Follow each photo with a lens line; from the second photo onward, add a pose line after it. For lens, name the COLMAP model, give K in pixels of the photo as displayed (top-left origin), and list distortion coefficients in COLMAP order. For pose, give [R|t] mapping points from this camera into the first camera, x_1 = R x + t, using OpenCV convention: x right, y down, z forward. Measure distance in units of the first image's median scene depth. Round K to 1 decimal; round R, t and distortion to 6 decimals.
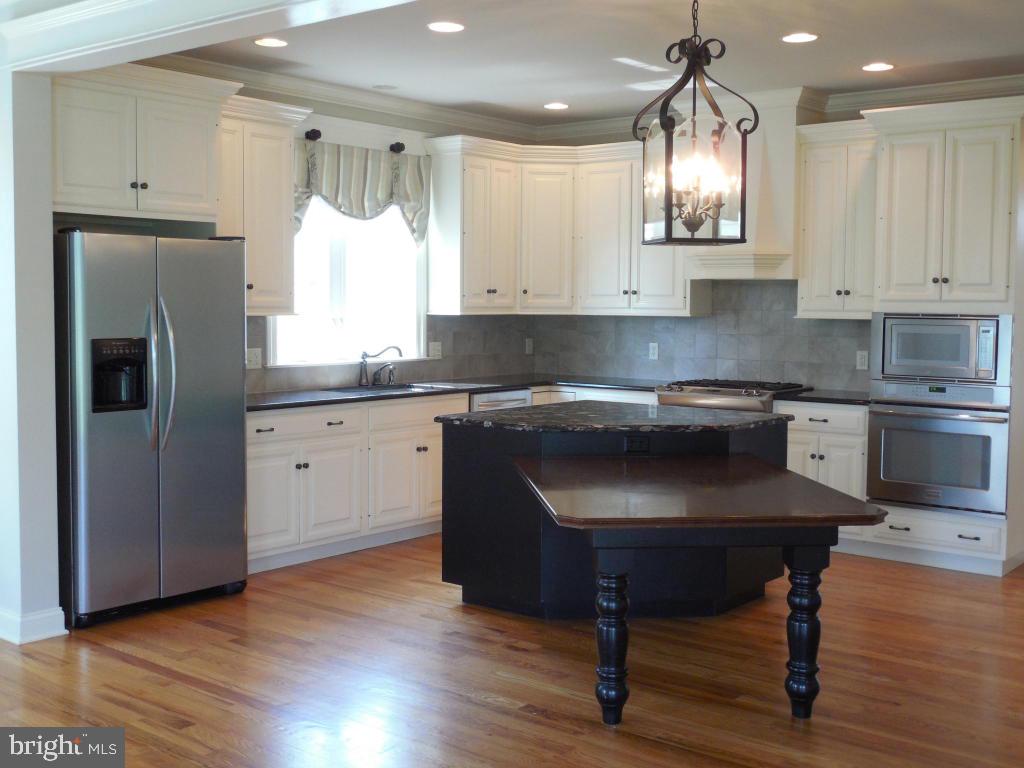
lens RADIAL K [[1172.1, 0, 512.3], [0, 1172.1, 384.5], [0, 0, 1]] dist [-0.031461, 0.000000]
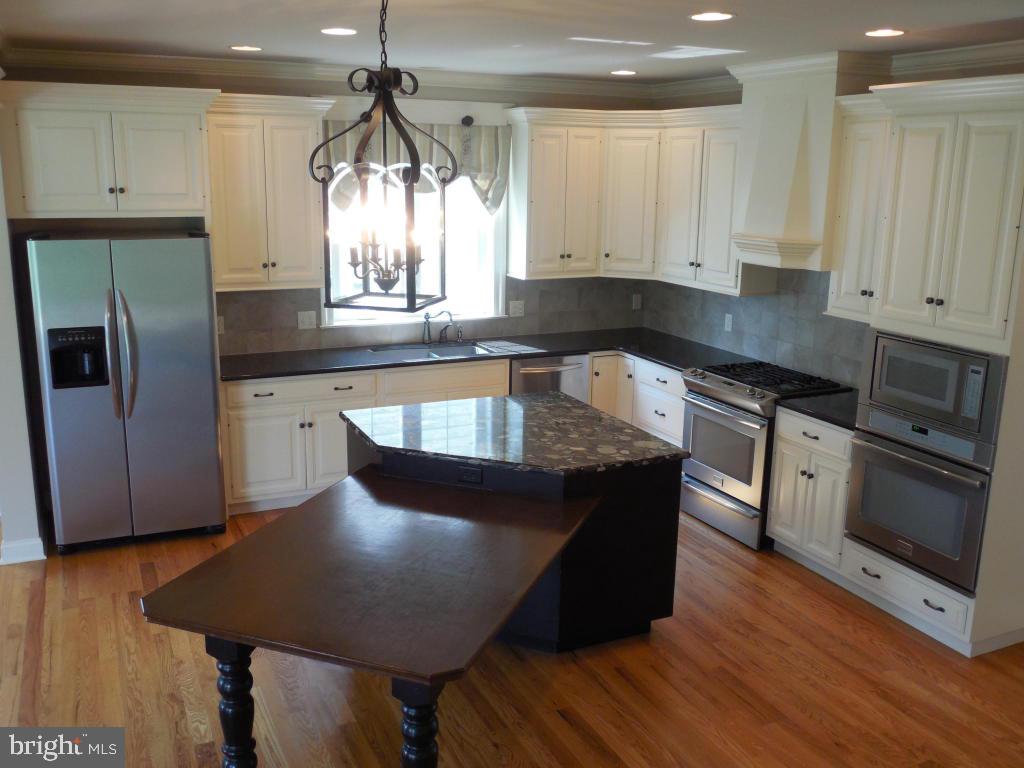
lens RADIAL K [[936.4, 0, 510.7], [0, 936.4, 380.0], [0, 0, 1]] dist [-0.023100, 0.000000]
pose [[0.896177, 0.105892, -0.430876, 0.332946], [-0.040454, 0.986559, 0.158317, -0.108453], [0.441850, -0.124449, 0.888415, 0.240057]]
